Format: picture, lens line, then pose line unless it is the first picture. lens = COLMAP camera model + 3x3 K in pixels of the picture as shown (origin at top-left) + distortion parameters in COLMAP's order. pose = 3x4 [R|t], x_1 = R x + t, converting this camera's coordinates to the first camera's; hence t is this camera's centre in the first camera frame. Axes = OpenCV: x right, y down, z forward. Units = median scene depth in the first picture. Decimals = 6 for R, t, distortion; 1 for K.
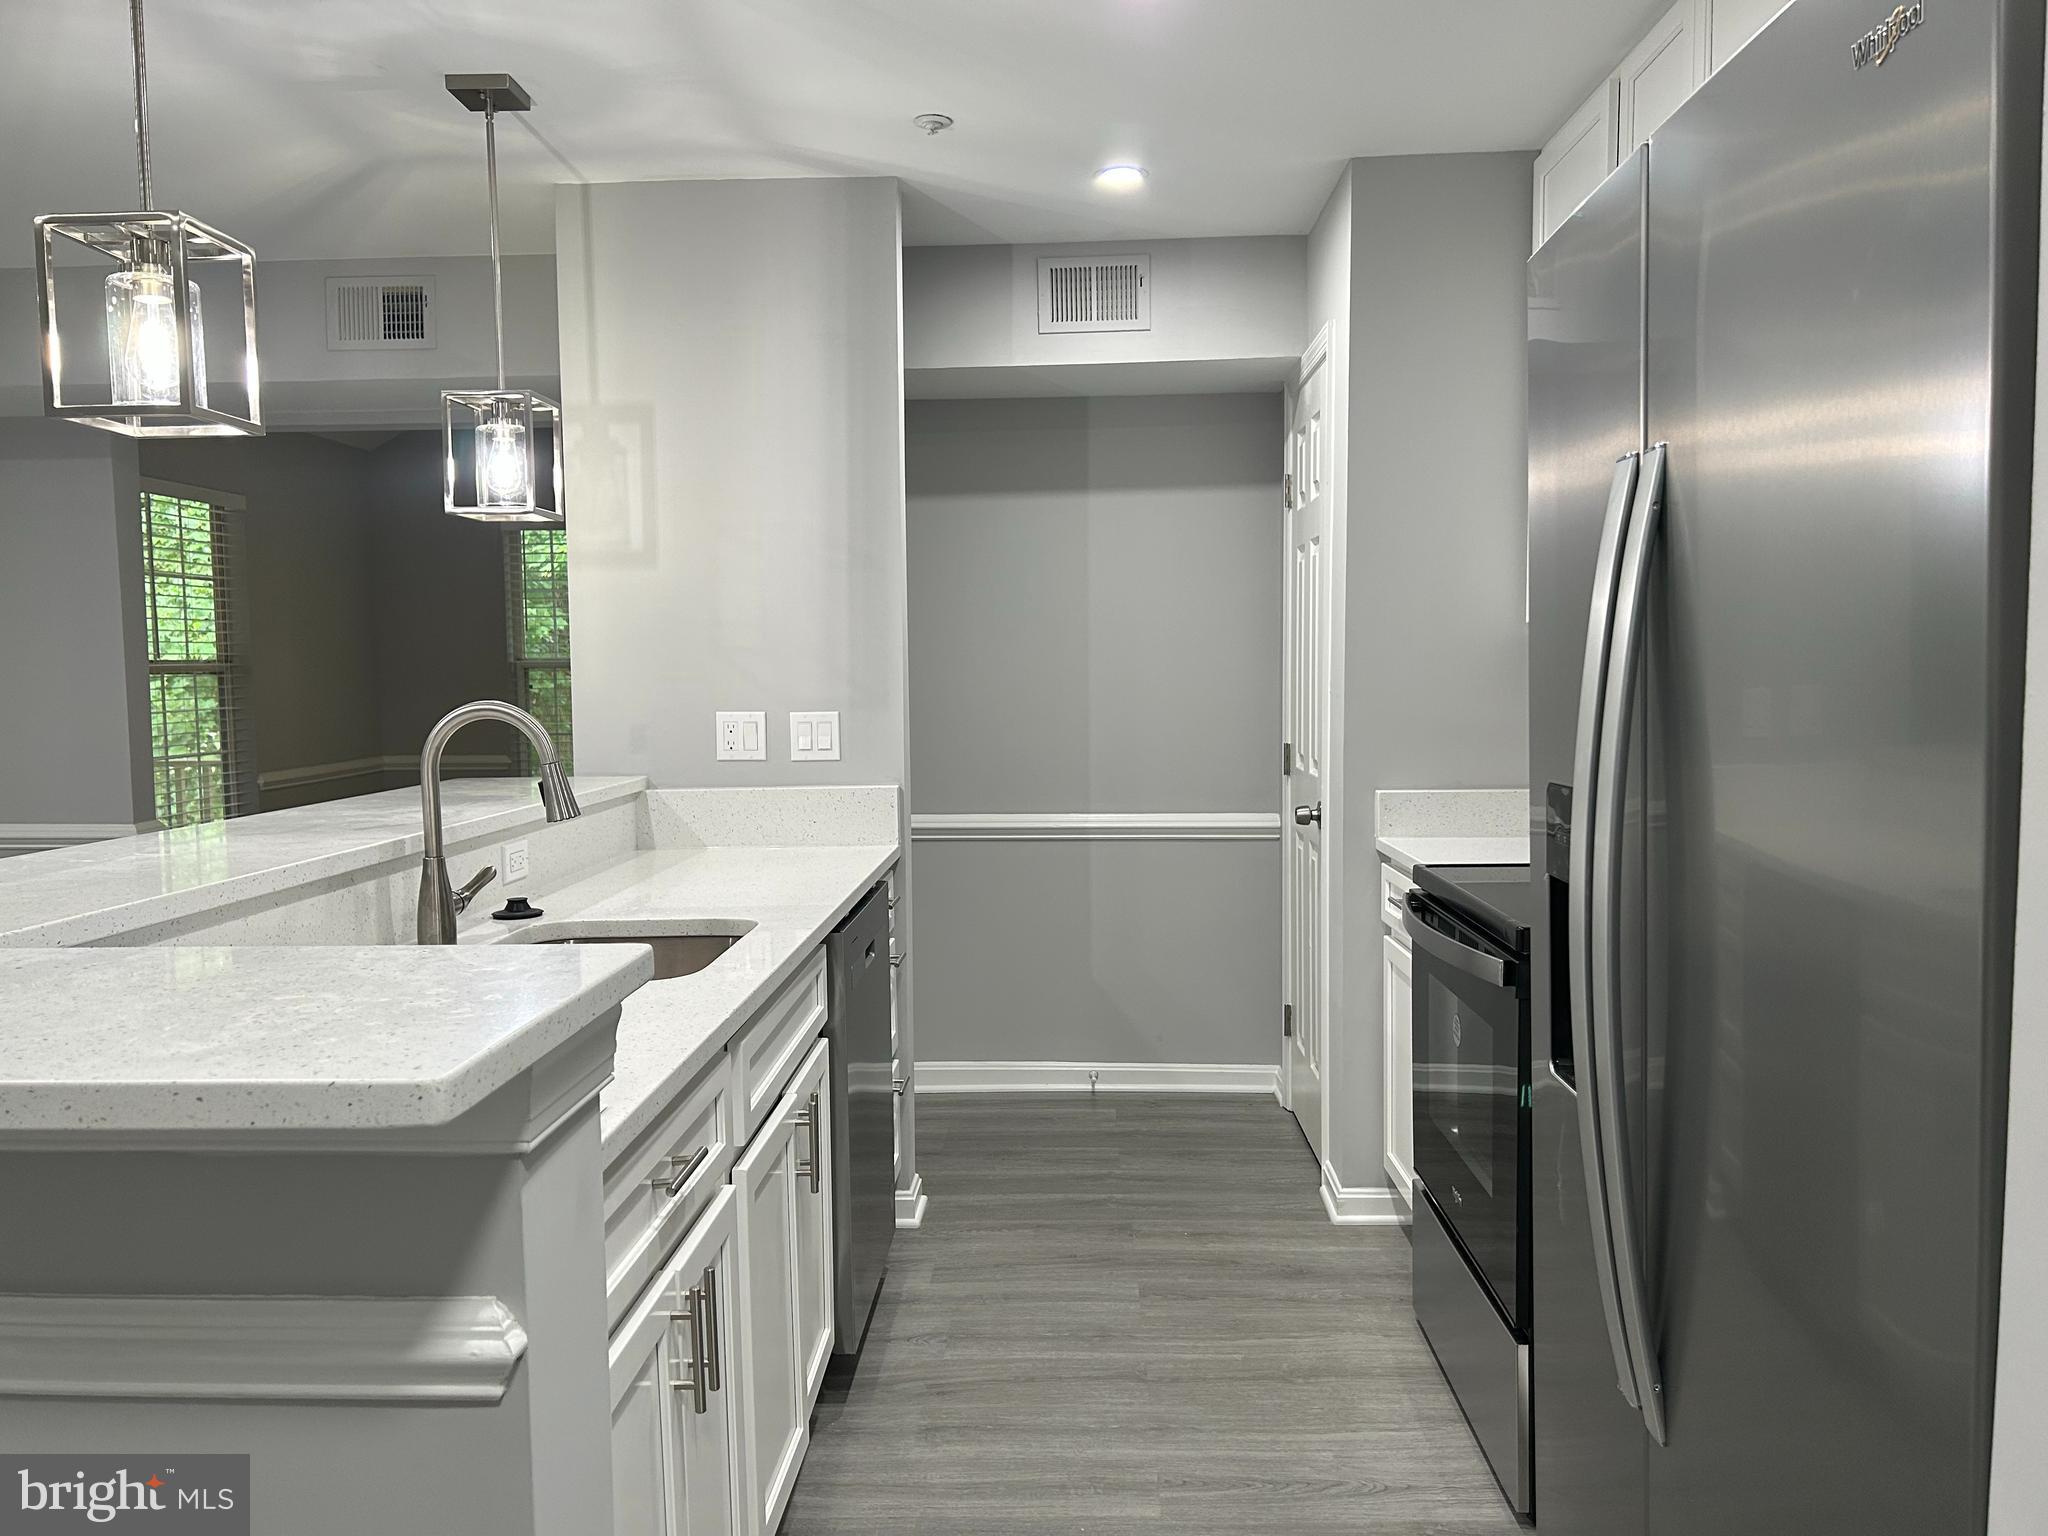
lens RADIAL K [[1524.7, 0, 1017.0], [0, 1524.7, 781.5], [0, 0, 1]] dist [0.069924, -0.096622]
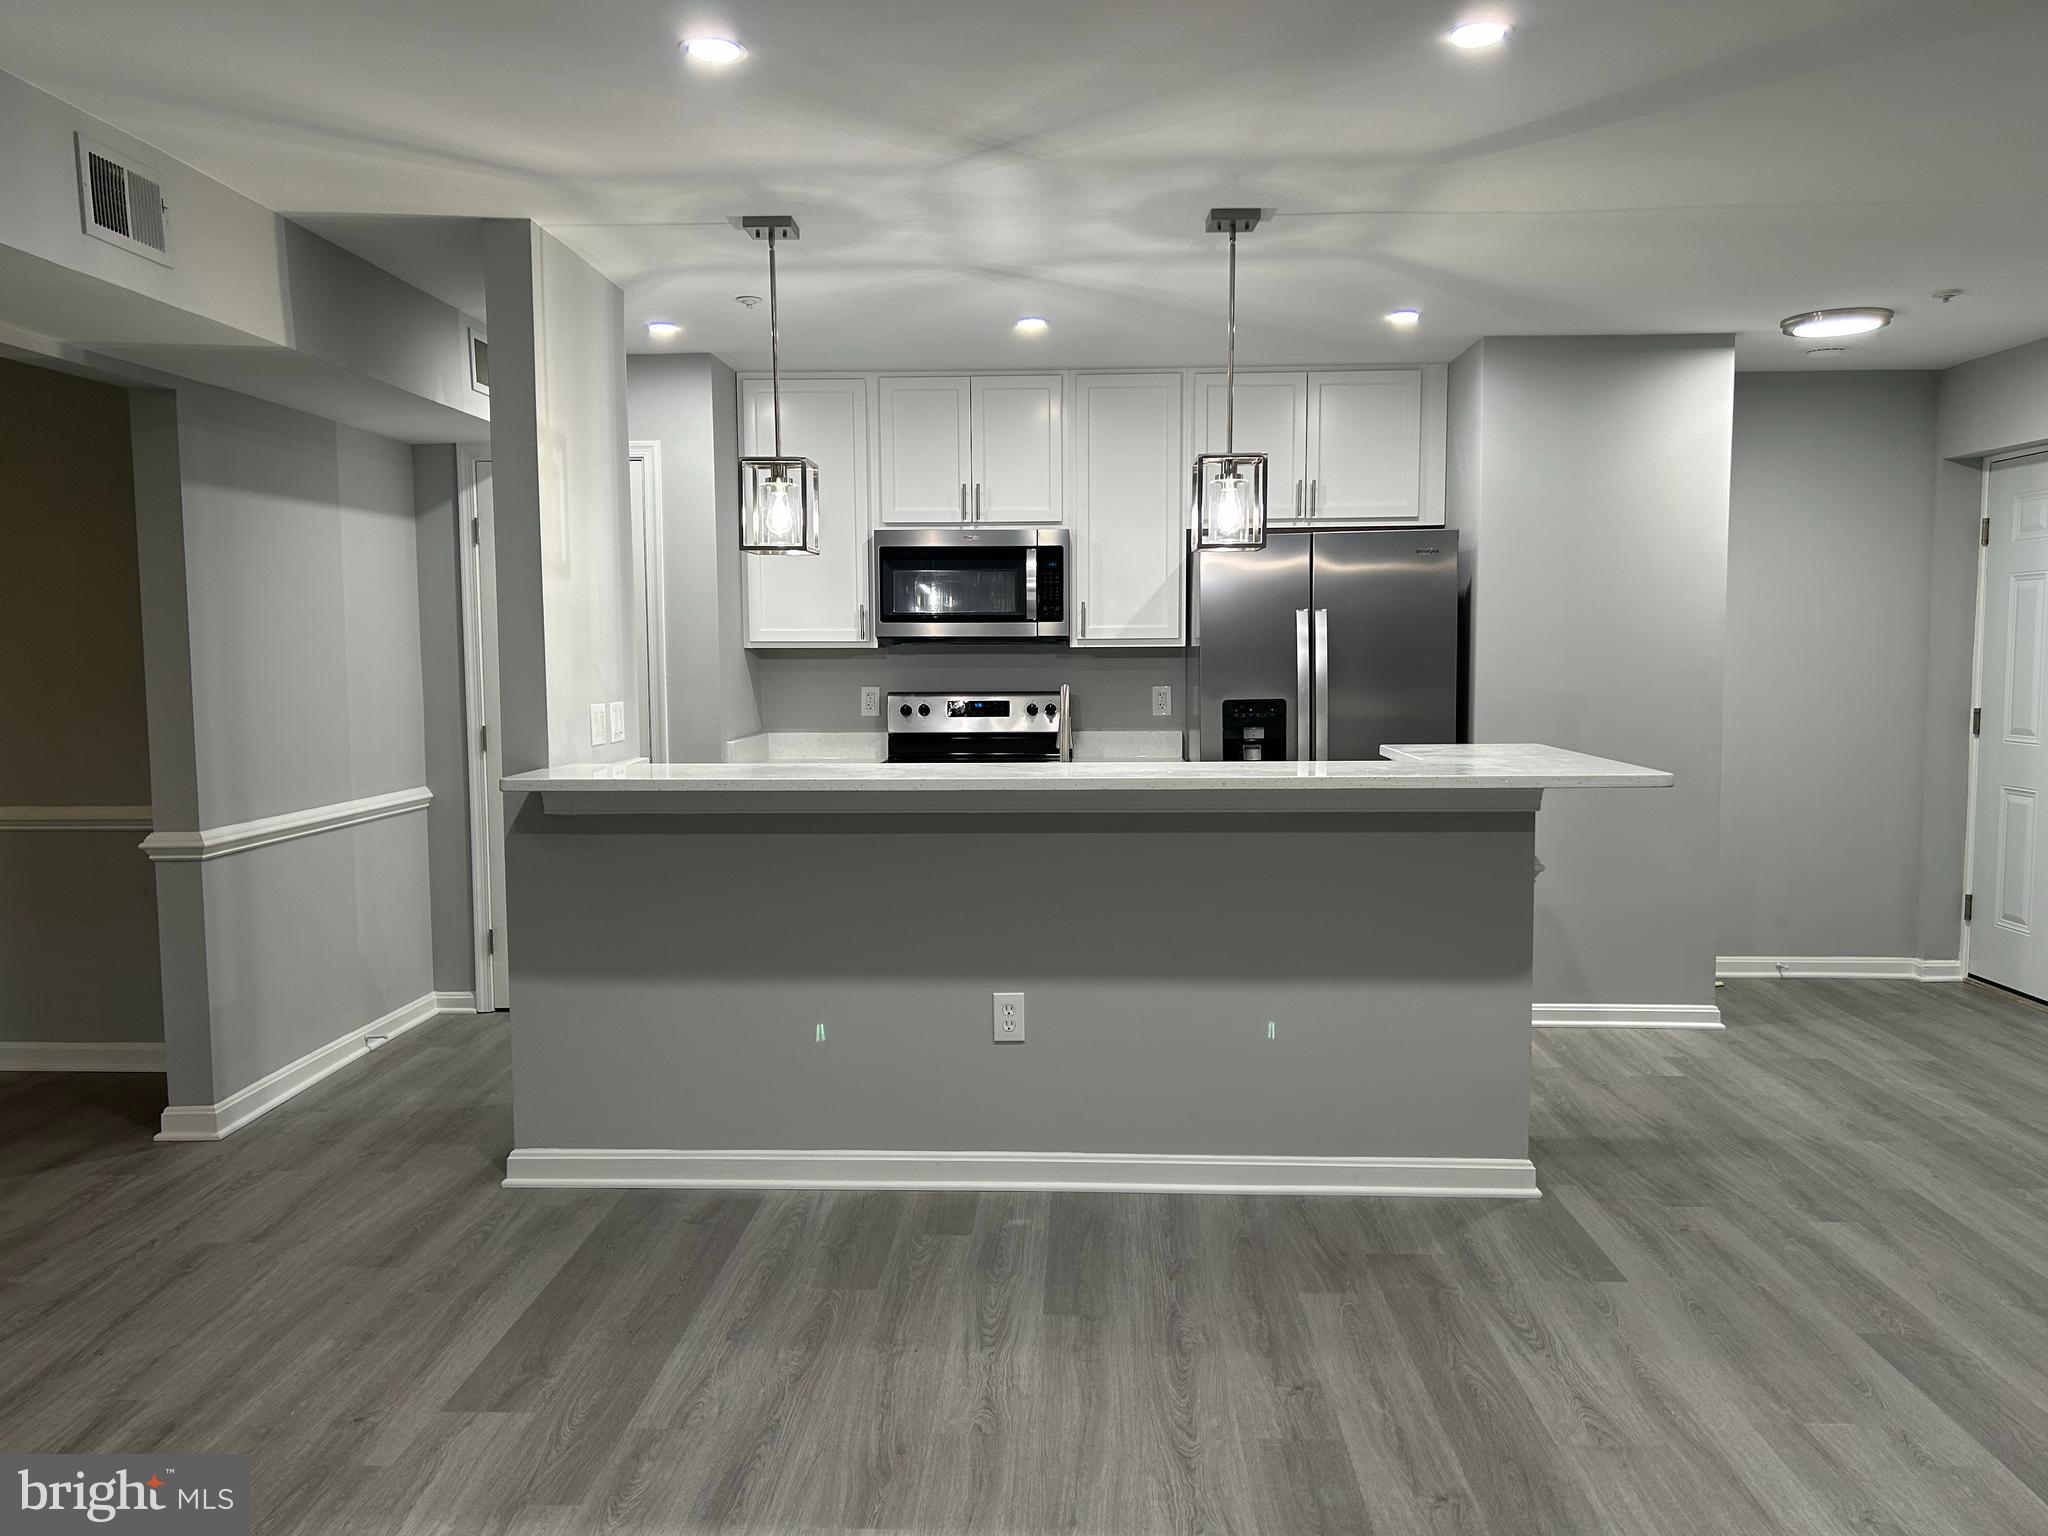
lens RADIAL K [[1524.7, 0, 1017.0], [0, 1524.7, 781.5], [0, 0, 1]] dist [0.069924, -0.096622]
pose [[0.013143, -0.077230, 0.996927, -1.480661], [0.076159, 0.994194, 0.076015, -0.055950], [-0.997009, 0.074926, 0.018949, 0.707121]]
